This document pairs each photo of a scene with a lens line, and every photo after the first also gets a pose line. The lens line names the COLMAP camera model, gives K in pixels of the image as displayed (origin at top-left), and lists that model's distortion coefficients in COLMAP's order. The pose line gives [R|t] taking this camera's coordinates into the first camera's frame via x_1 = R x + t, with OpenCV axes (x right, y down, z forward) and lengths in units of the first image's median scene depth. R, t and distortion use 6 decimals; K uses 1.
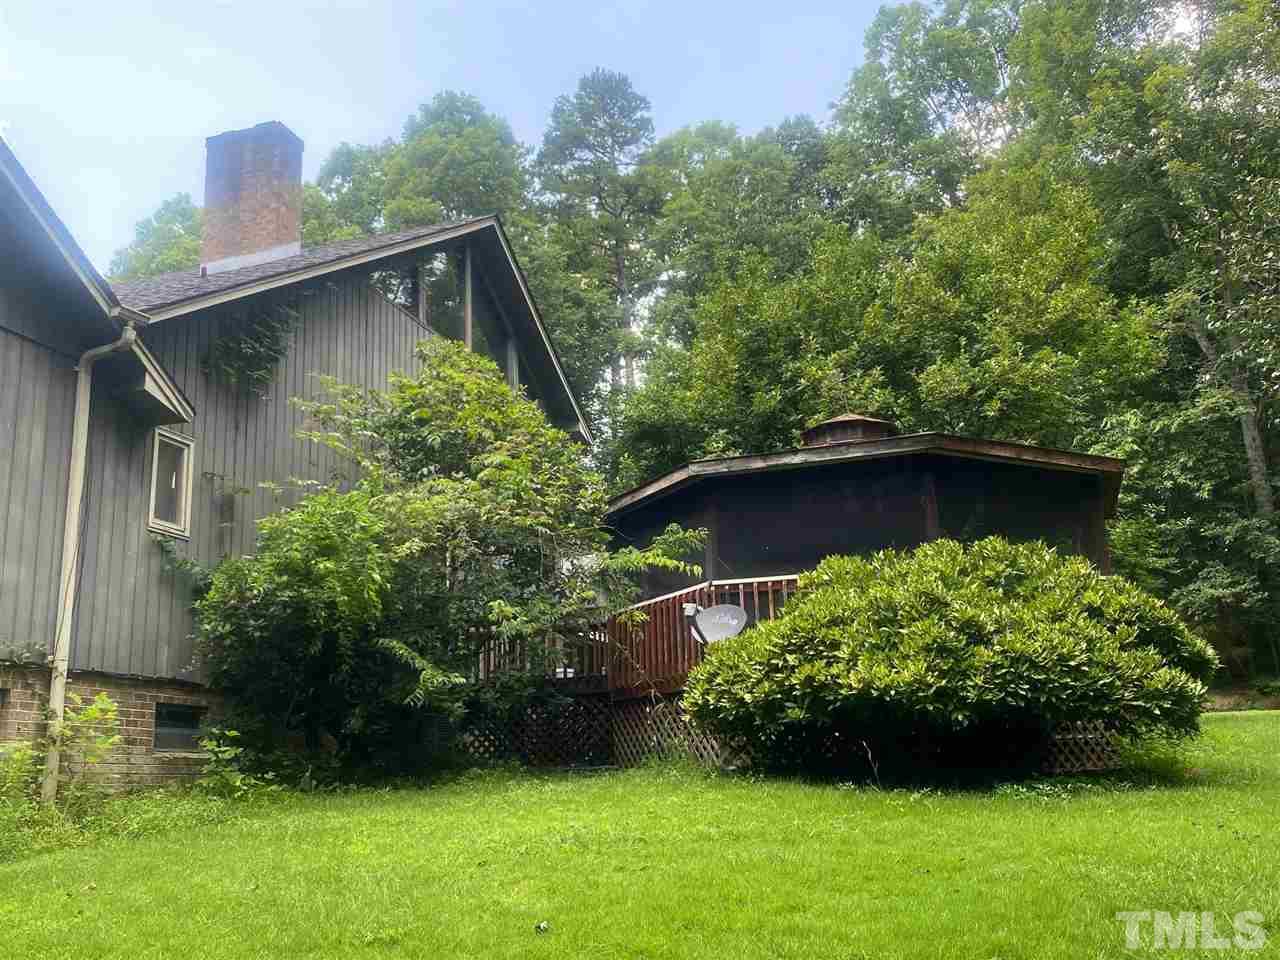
lens RADIAL K [[1249.1, 0, 641.0], [0, 1249.1, 478.3], [0, 0, 1]] dist [0.019277, 0.000000]
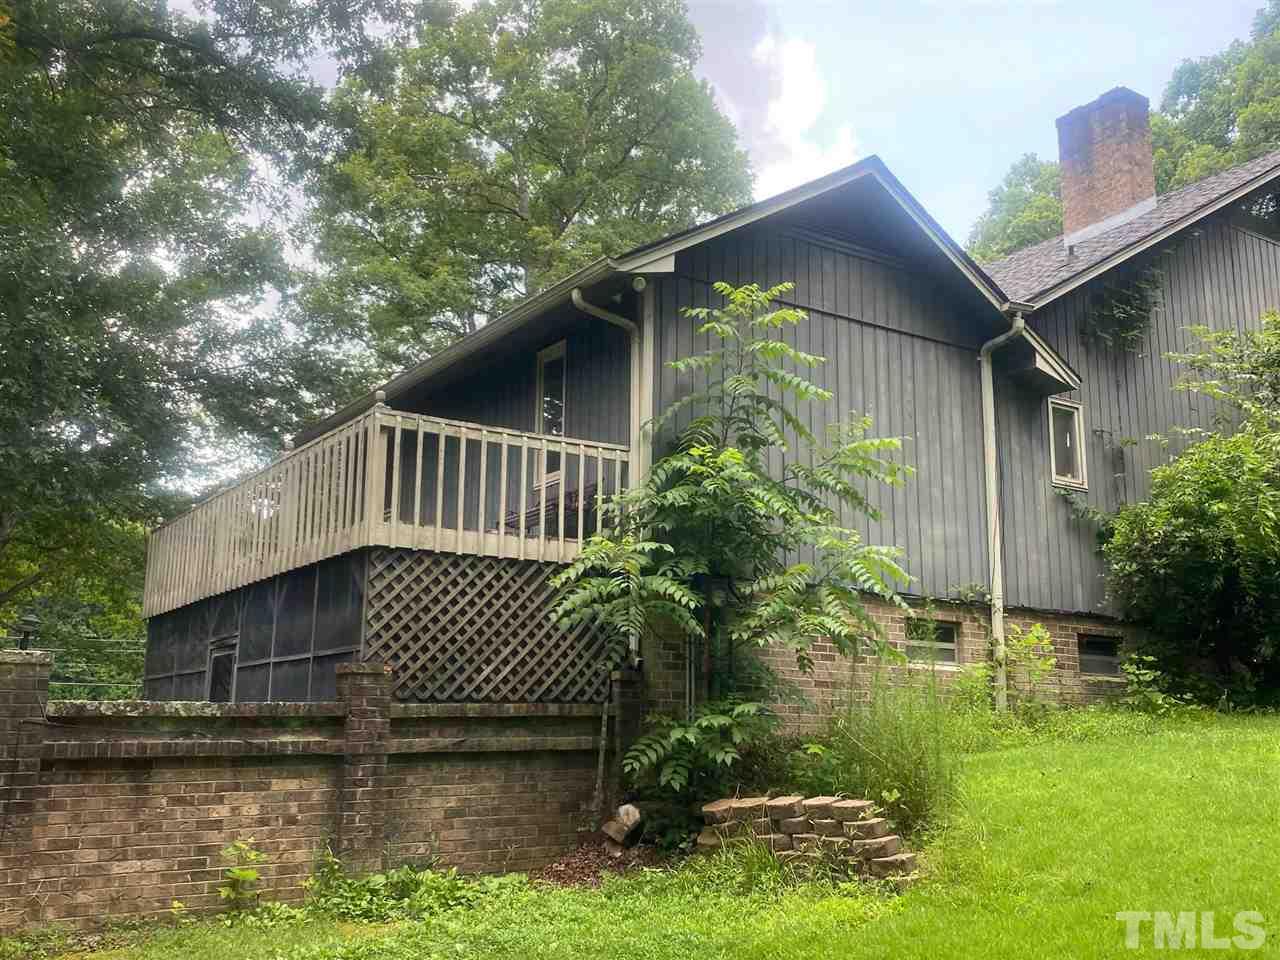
lens RADIAL K [[1249.1, 0, 652.2], [0, 1249.1, 461.7], [0, 0, 1]] dist [0.019277, 0.000000]
pose [[0.782451, -0.093424, -0.615664, 0.035628], [0.114090, 0.993454, -0.005755, -0.017804], [0.612172, -0.065738, 0.787987, -0.150561]]
